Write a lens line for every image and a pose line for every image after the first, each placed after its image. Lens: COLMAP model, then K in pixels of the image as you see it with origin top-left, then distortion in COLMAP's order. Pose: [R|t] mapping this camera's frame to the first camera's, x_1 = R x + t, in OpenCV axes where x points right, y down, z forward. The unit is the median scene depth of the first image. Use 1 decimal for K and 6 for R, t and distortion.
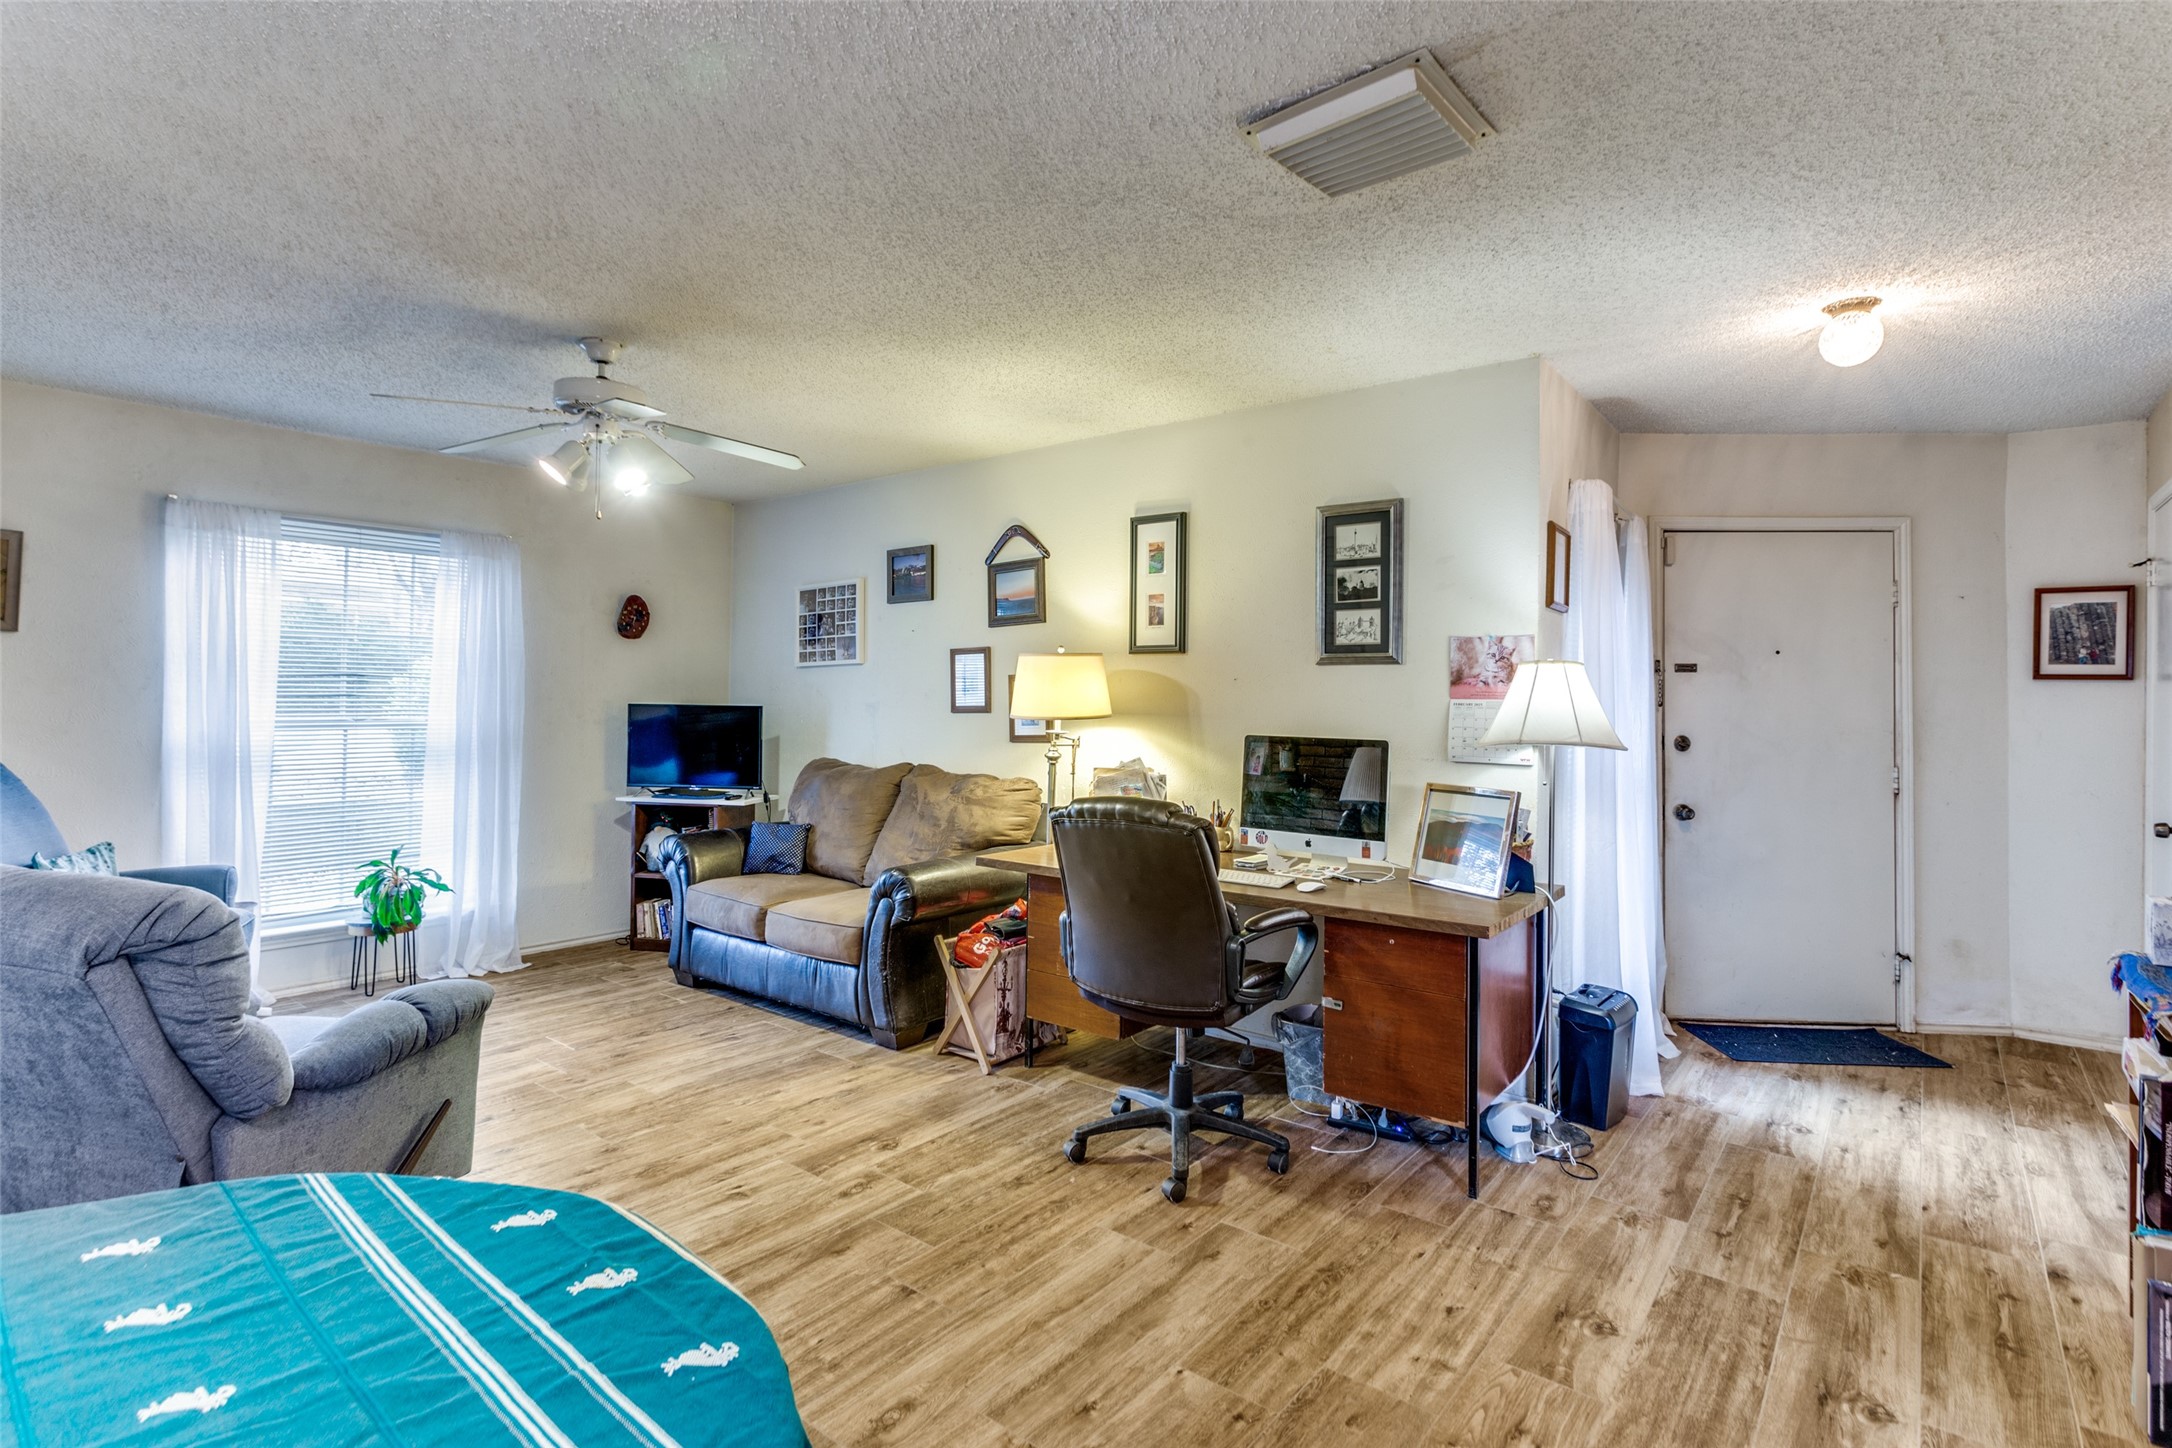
lens RADIAL K [[1052.7, 0, 1083.4], [0, 1052.7, 700.0], [0, 0, 1]] dist [0.003490, -0.000189]
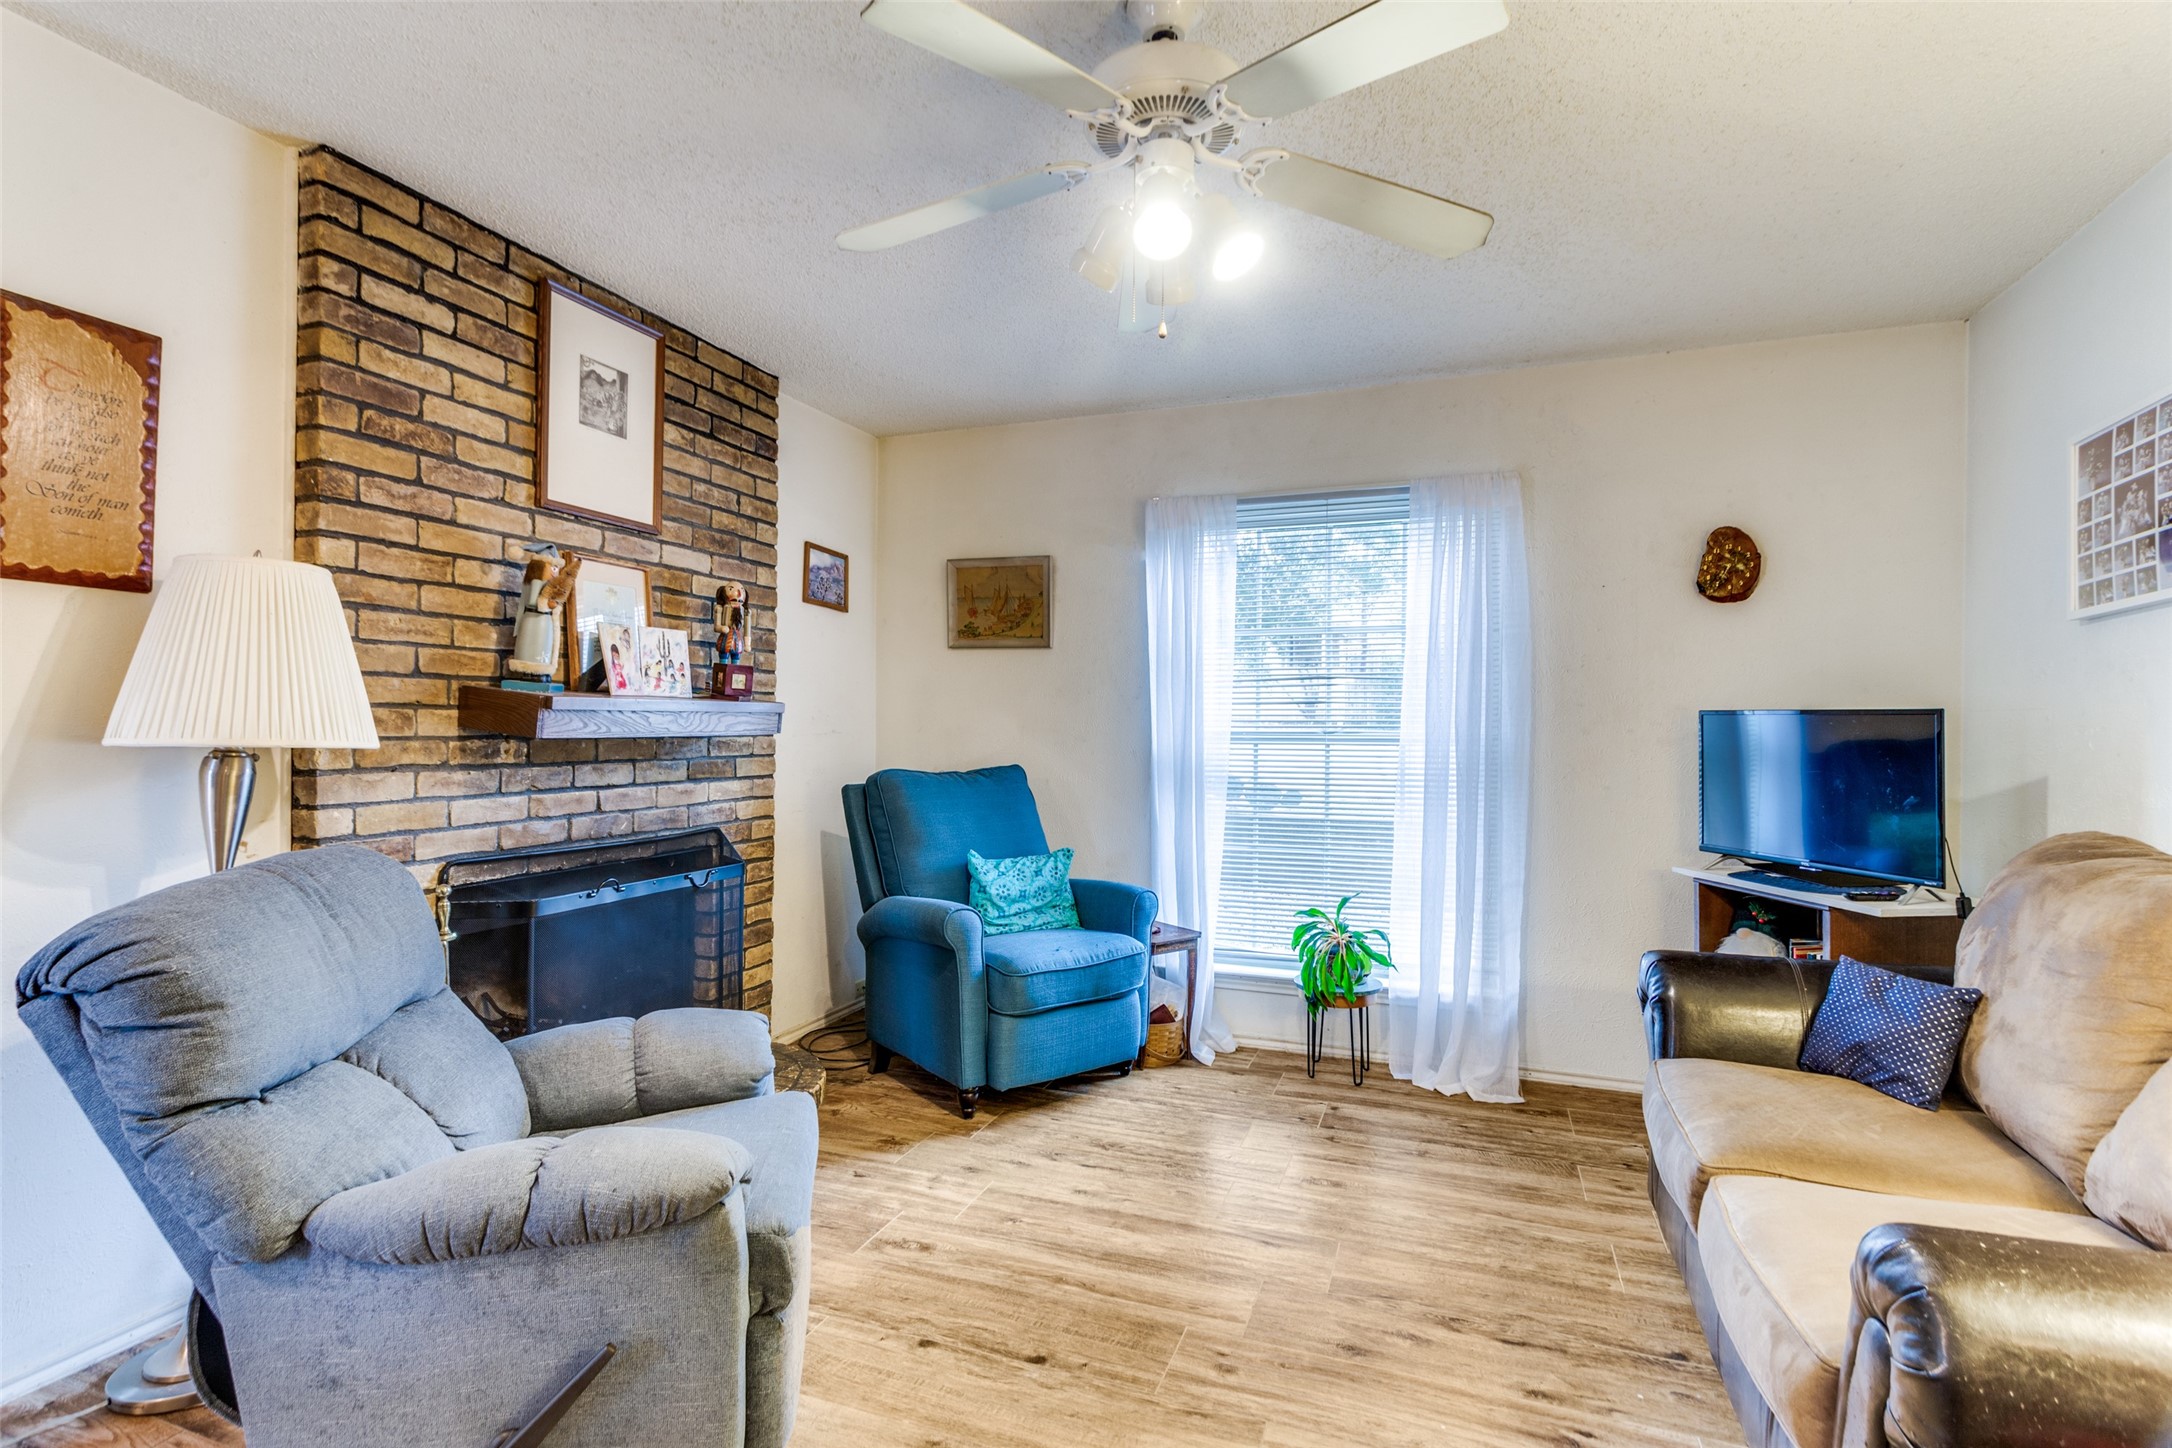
lens RADIAL K [[1023.5, 0, 1079.0], [0, 1023.5, 733.1], [0, 0, 1]] dist [0.003929, 0.000492]
pose [[0.305343, -0.002885, -0.952238, 0.016135], [0.002086, 0.999995, -0.002361, 0.025454], [0.952240, -0.001265, 0.305348, 0.744163]]
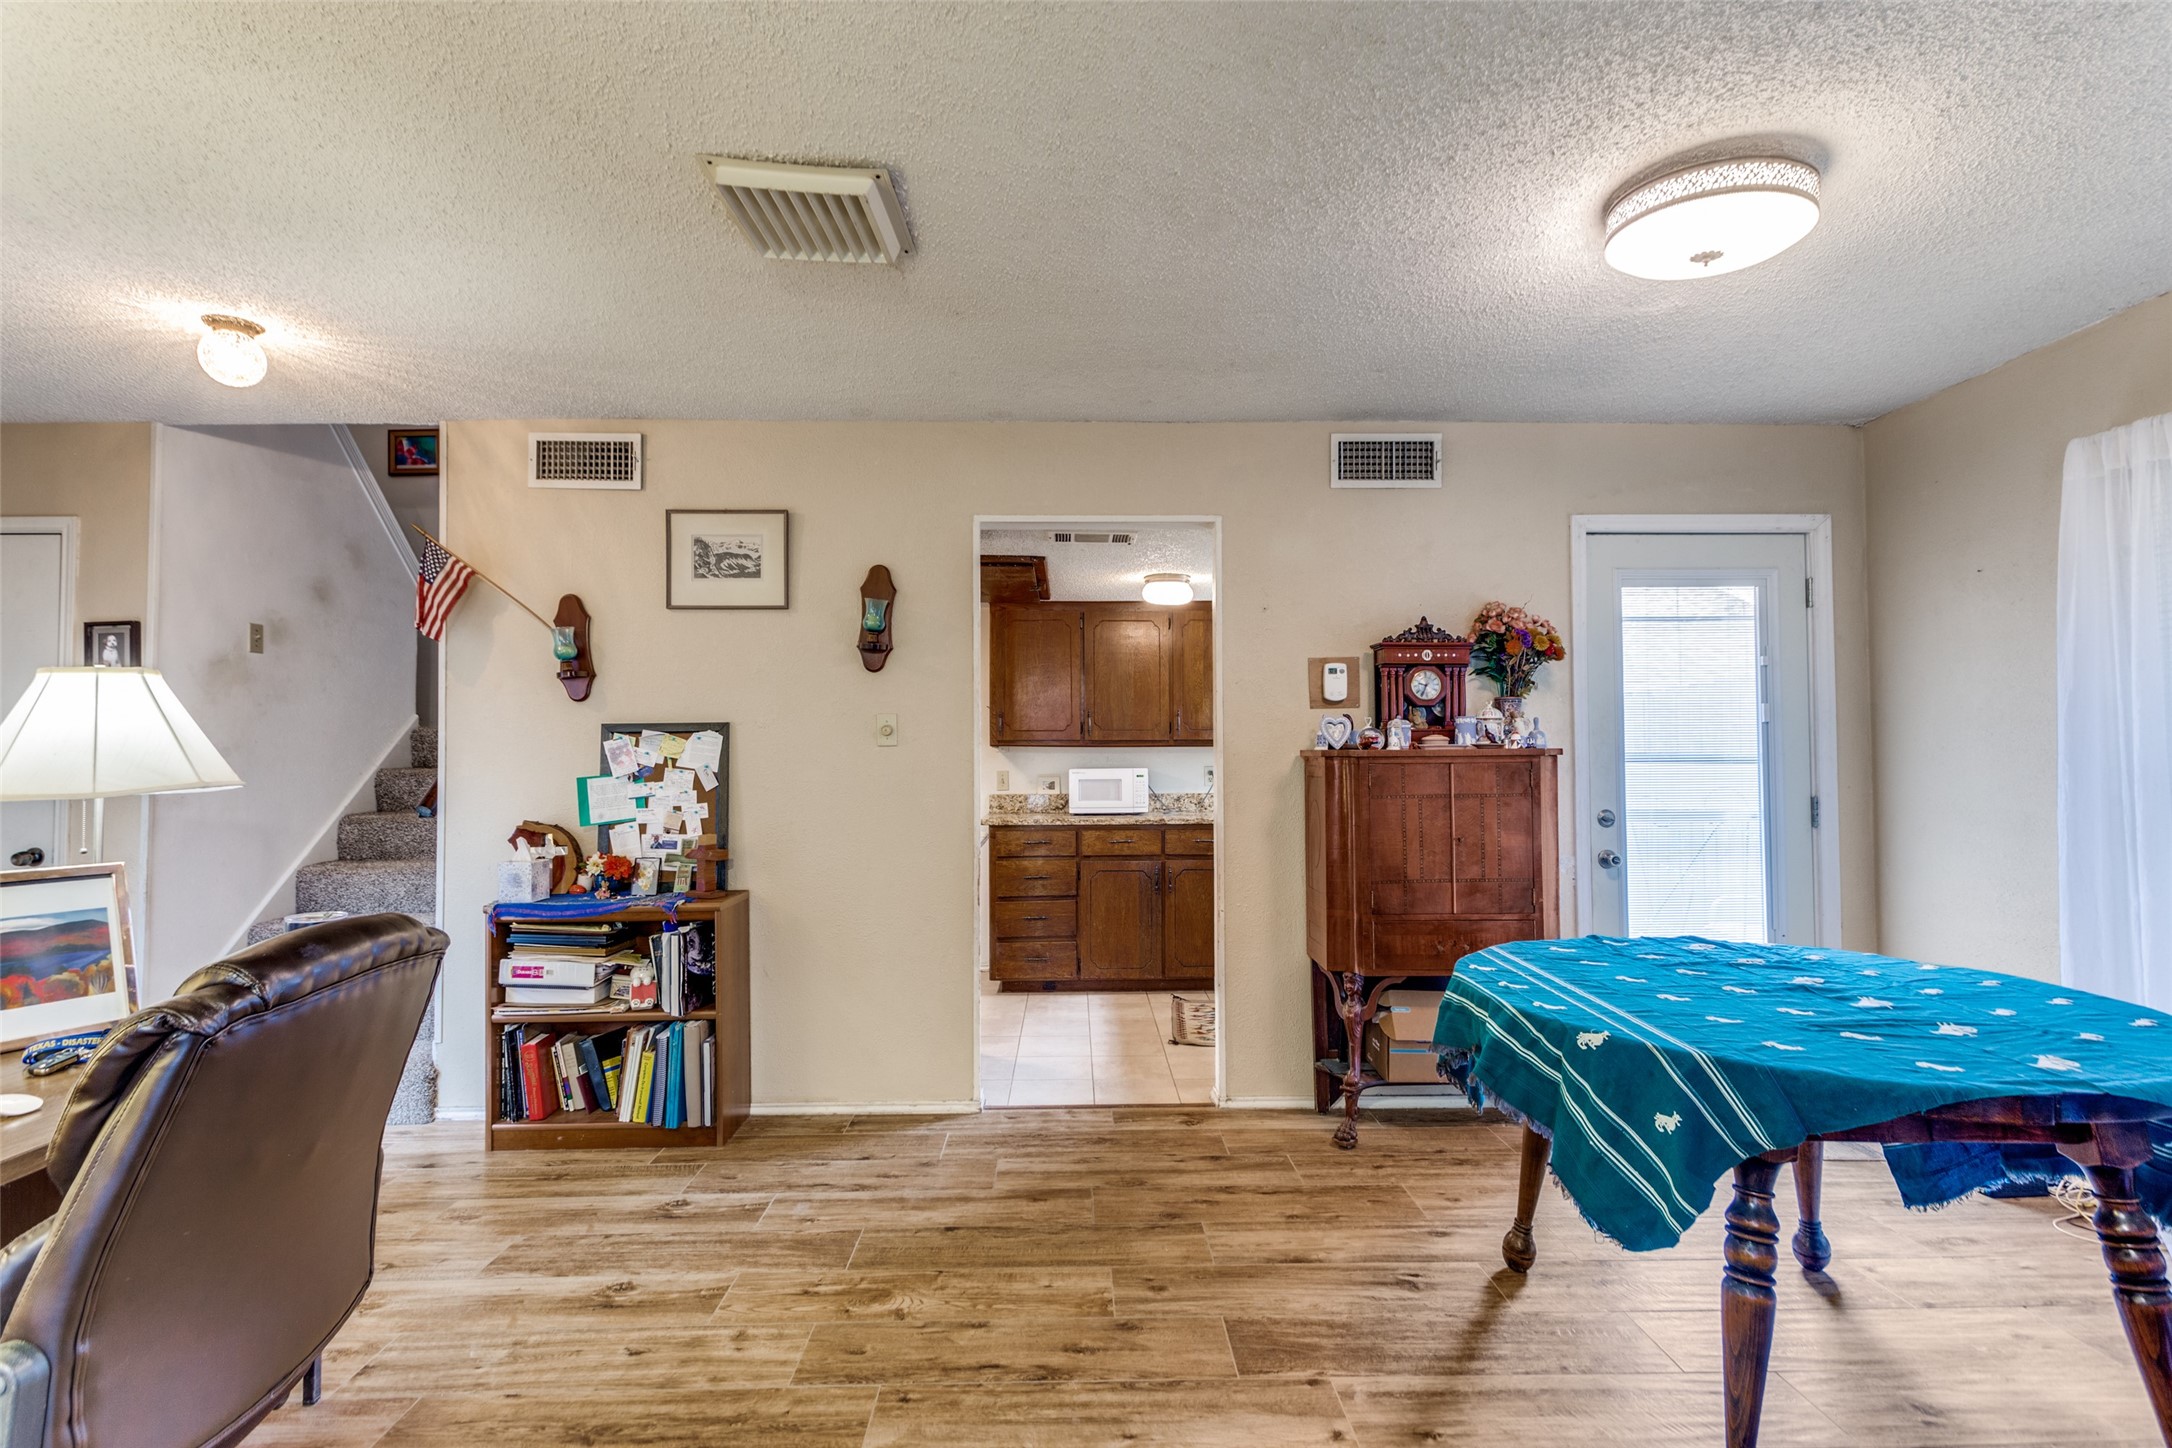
lens RADIAL K [[1030.1, 0, 1088.6], [0, 1030.1, 712.8], [0, 0, 1]] dist [0.013436, -0.000655]
pose [[-0.640201, 0.020614, 0.767931, -0.415273], [-0.005851, 0.999480, -0.031707, 0.008817], [-0.768185, -0.024792, -0.639748, 0.809494]]
